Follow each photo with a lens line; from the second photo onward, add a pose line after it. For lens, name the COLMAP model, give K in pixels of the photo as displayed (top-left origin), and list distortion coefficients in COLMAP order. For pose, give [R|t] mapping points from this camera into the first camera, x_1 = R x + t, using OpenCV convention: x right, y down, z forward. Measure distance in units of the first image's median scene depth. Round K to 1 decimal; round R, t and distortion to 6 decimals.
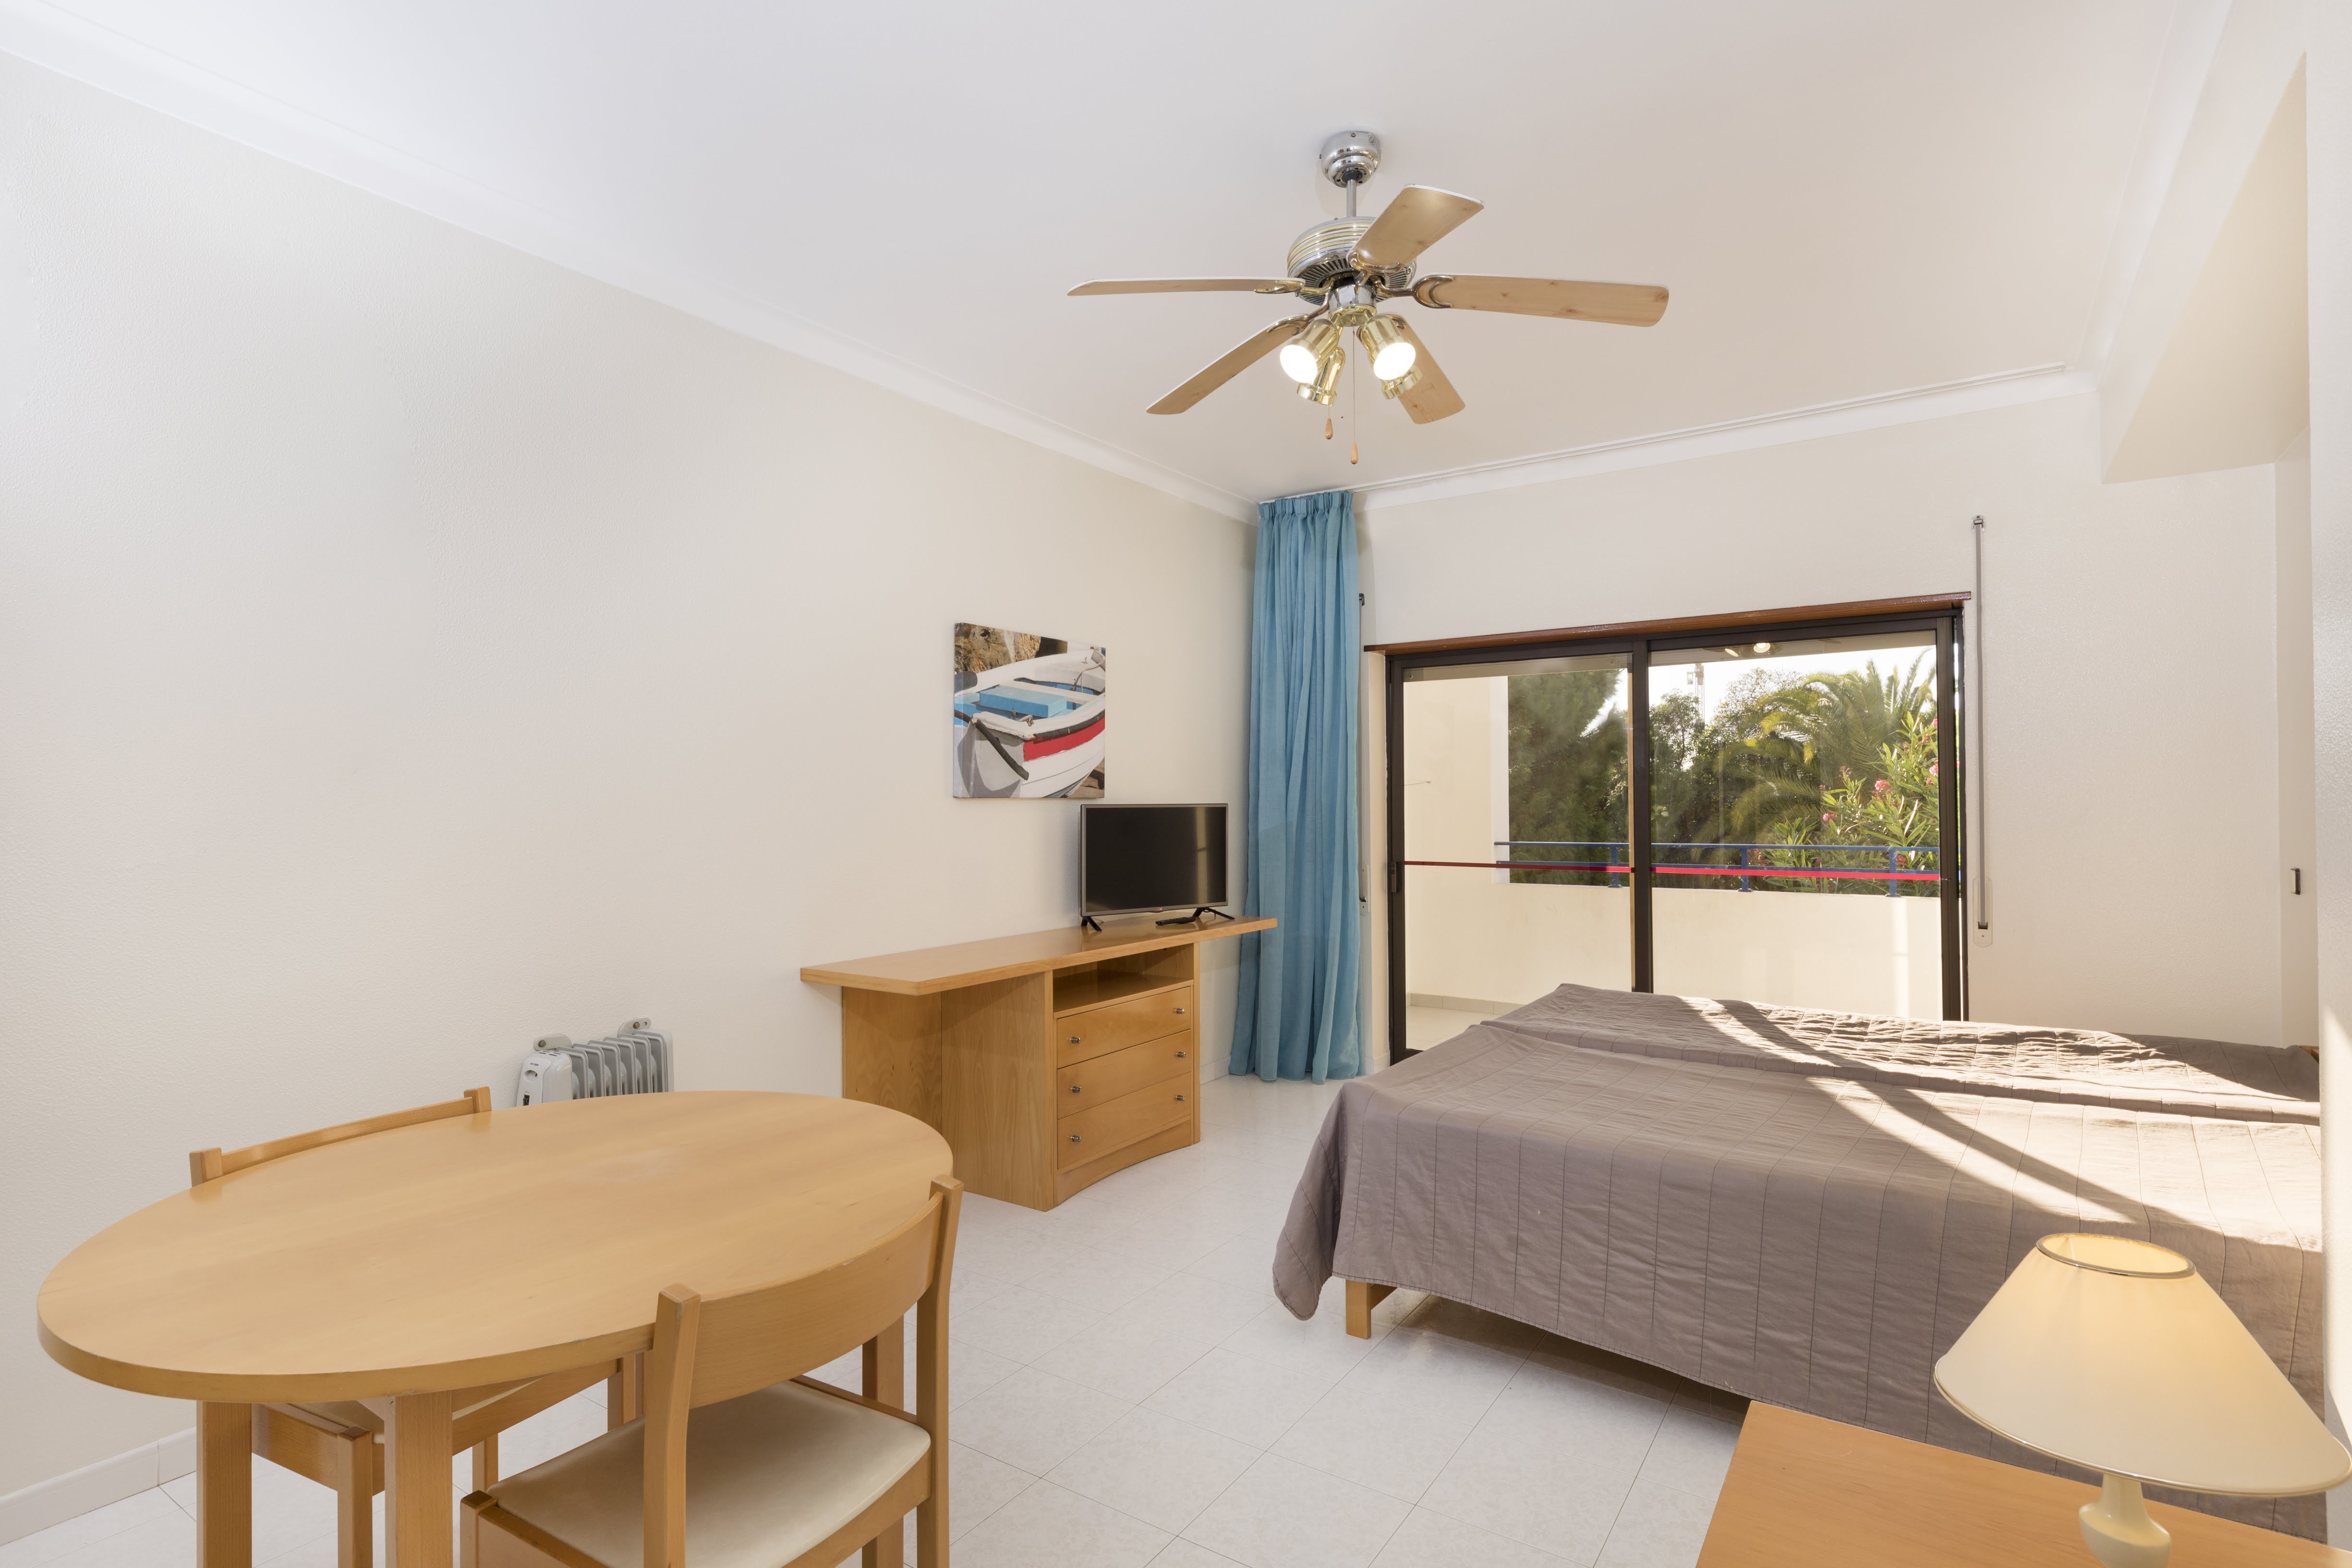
lens RADIAL K [[1128.9, 0, 1227.5], [0, 1128.9, 782.1], [0, 0, 1]] dist [0.034541, 0.000384]
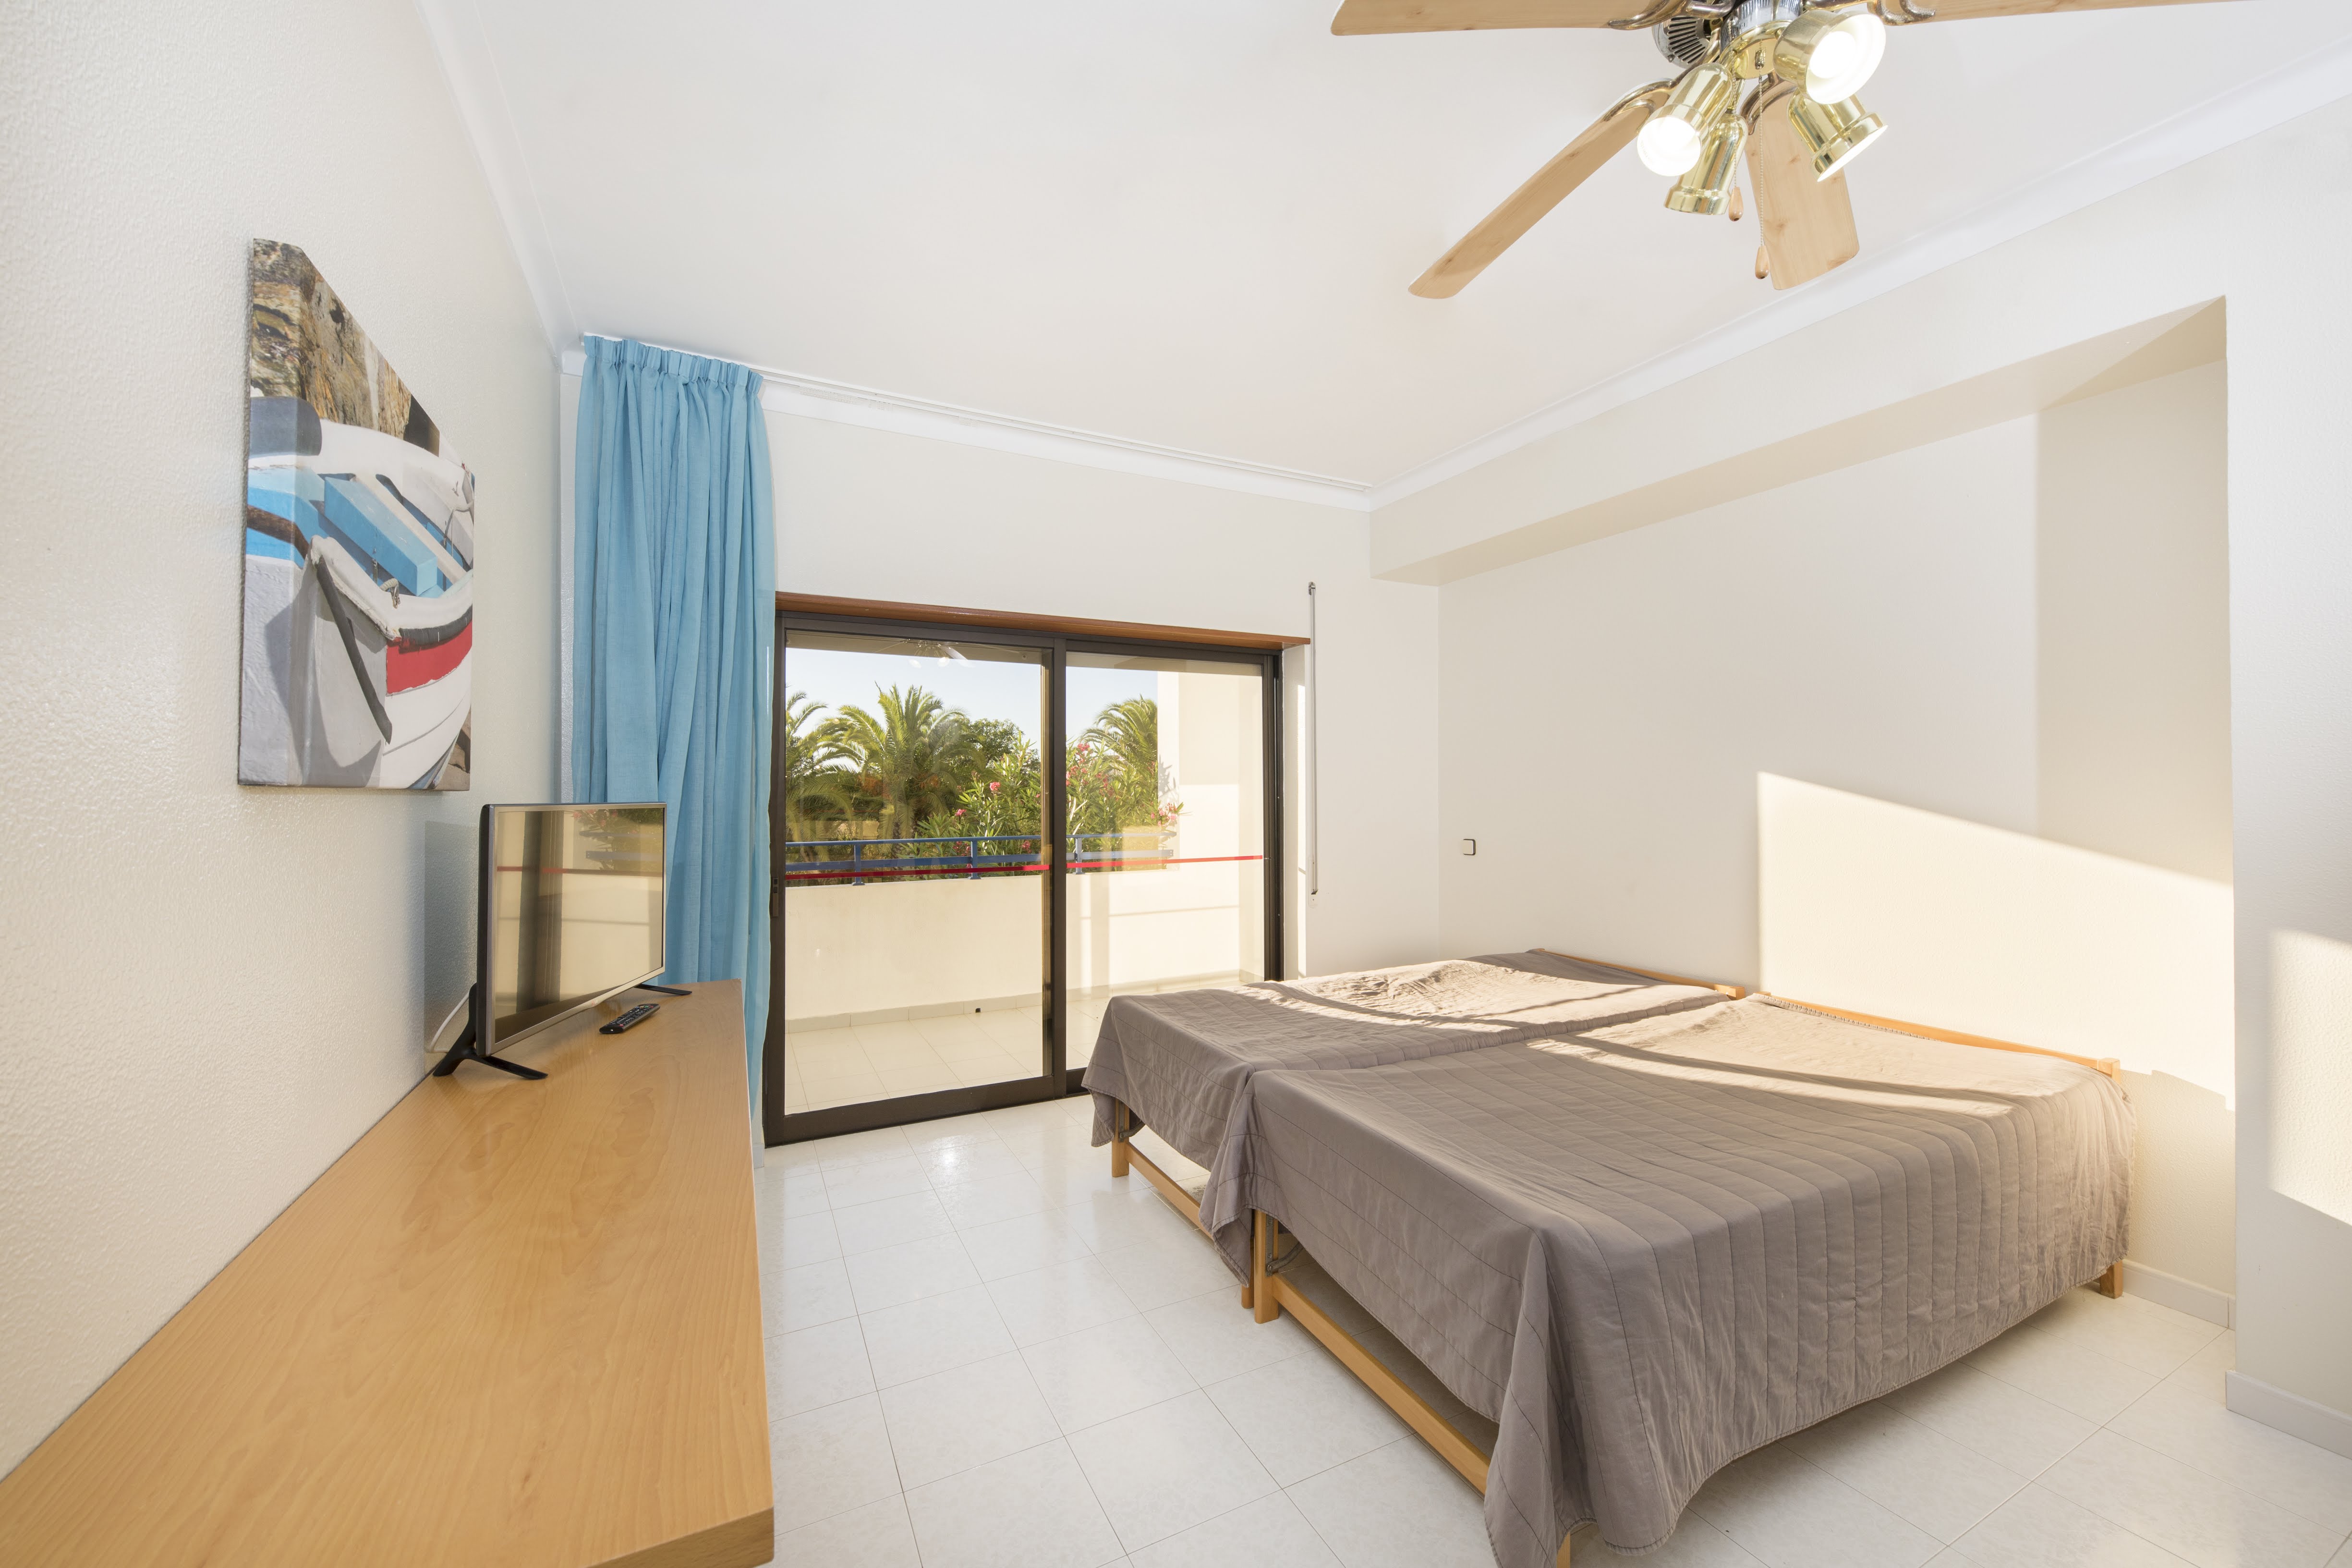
lens RADIAL K [[878.3, 0, 1182.2], [0, 878.3, 787.2], [0, 0, 1]] dist [0.008924, -0.001870]
pose [[0.527760, 0.010861, 0.849324, -0.291119], [-0.013781, 0.999896, -0.004223, 0.010928], [-0.849282, -0.009476, 0.527855, 0.599914]]
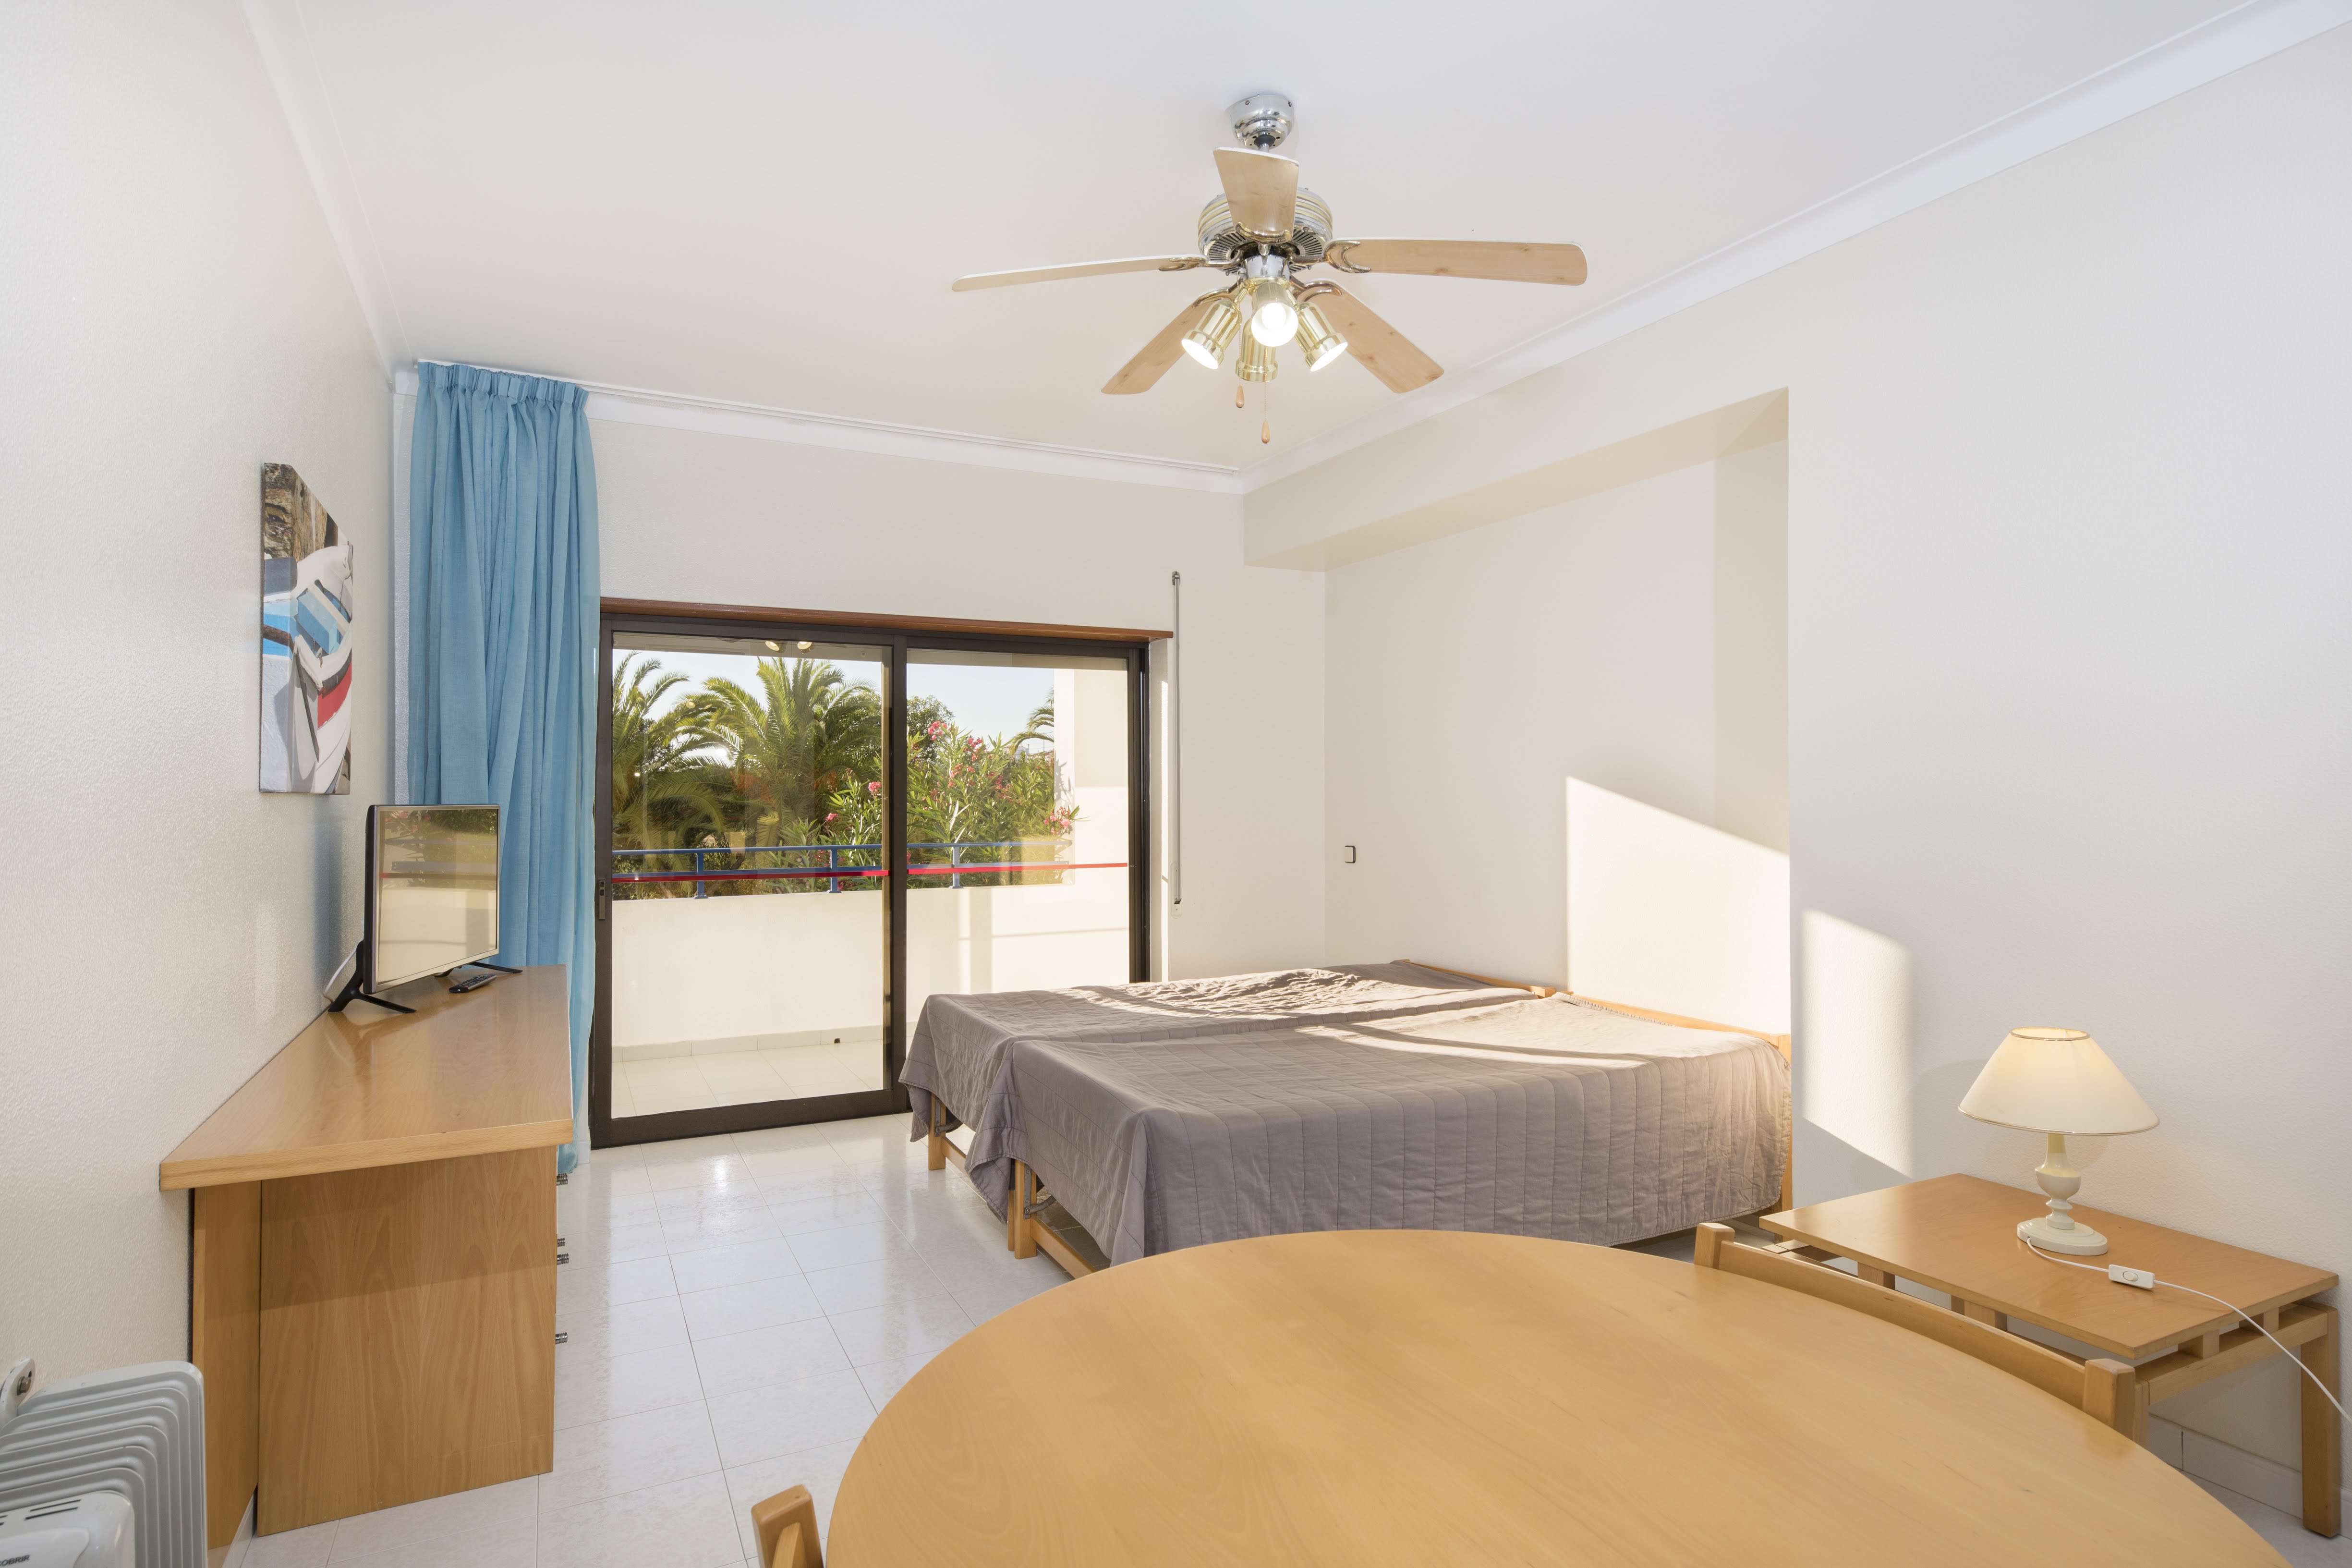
lens RADIAL K [[1209.1, 0, 1177.0], [0, 1209.1, 784.3], [0, 0, 1]] dist [0.012776, 0.004579]
pose [[0.531223, 0.012537, 0.847139, -0.462593], [-0.014142, 0.999882, -0.005929, 0.006703], [-0.847114, -0.008830, 0.531338, 0.309258]]
